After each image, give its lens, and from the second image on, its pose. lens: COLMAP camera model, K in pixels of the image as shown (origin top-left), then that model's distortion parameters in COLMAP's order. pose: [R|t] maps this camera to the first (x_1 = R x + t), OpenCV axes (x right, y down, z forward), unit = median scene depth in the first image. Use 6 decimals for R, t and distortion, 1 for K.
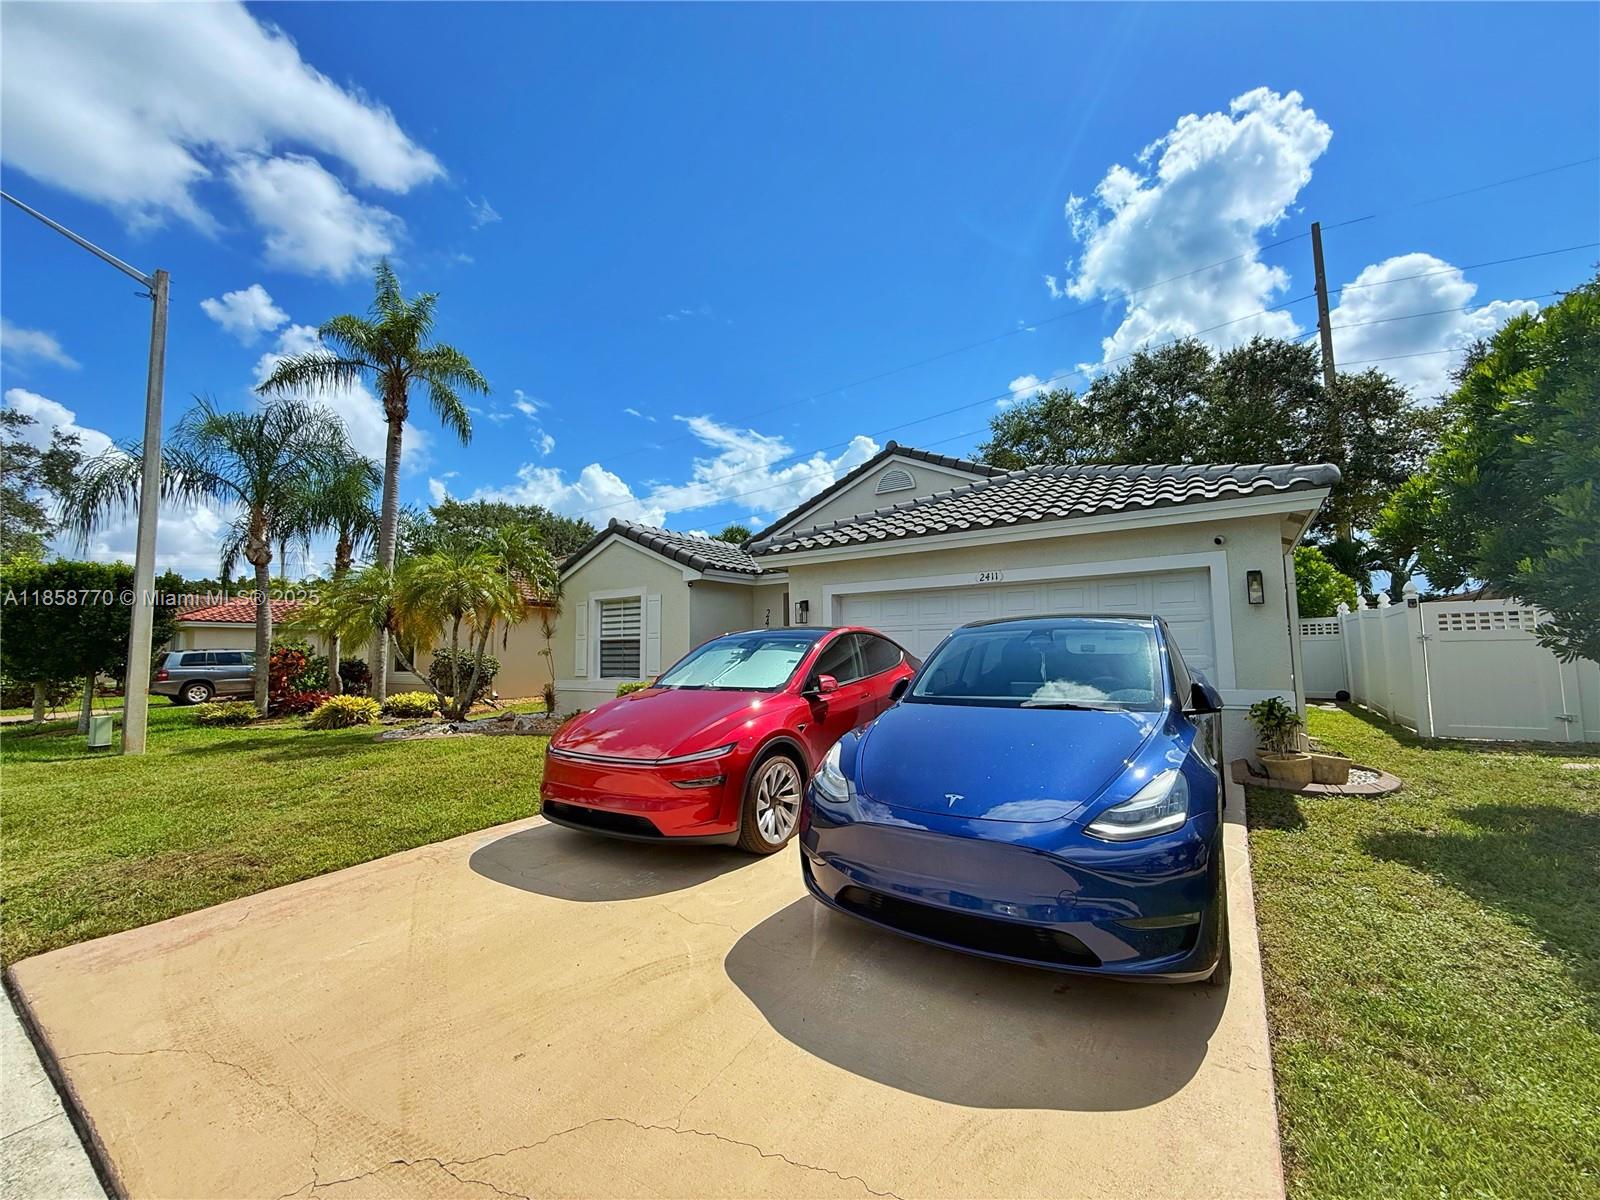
lens RADIAL K [[640.0, 0, 800.5], [0, 640.0, 606.3], [0, 0, 1]] dist [-0.002008, 0.000733]
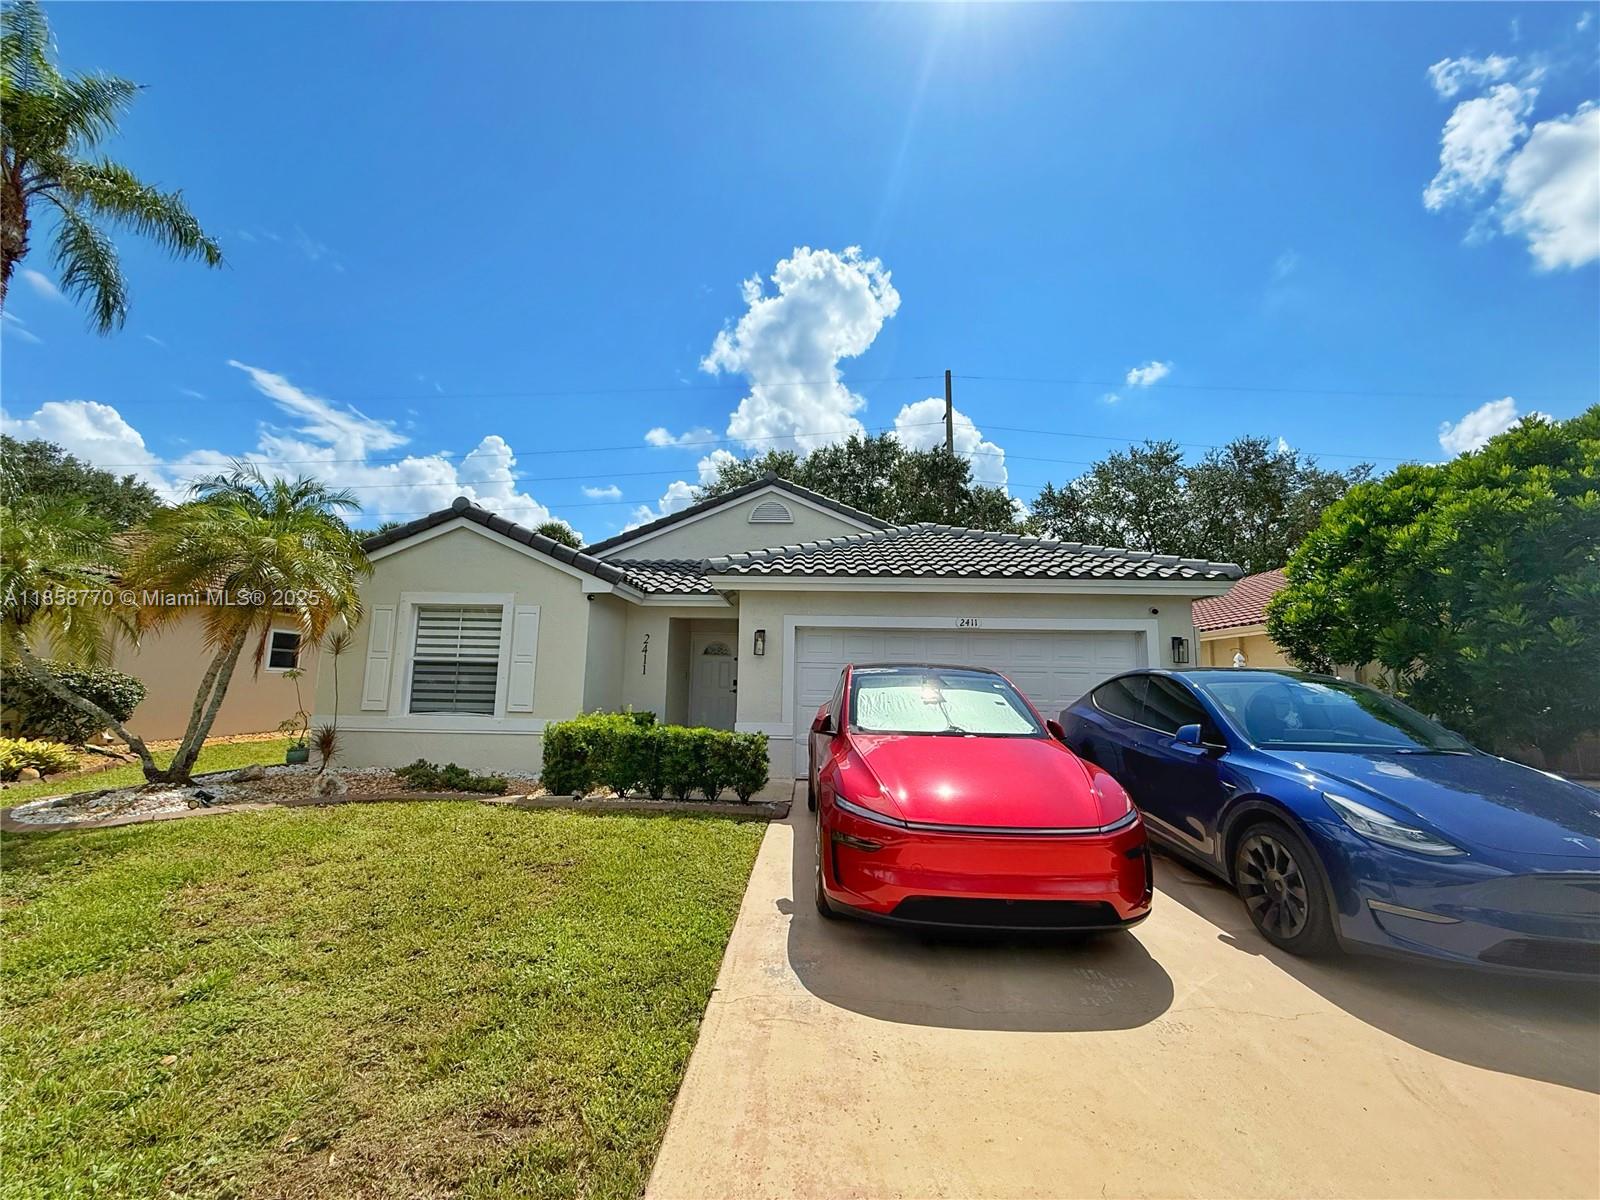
lens RADIAL K [[640.0, 0, 802.2], [0, 640.0, 604.1], [0, 0, 1]] dist [-0.002008, 0.000733]
pose [[0.845698, 0.097557, 0.524668, -0.337659], [-0.068810, 0.994876, -0.074075, 0.013982], [-0.529206, 0.026543, 0.848078, 0.166391]]
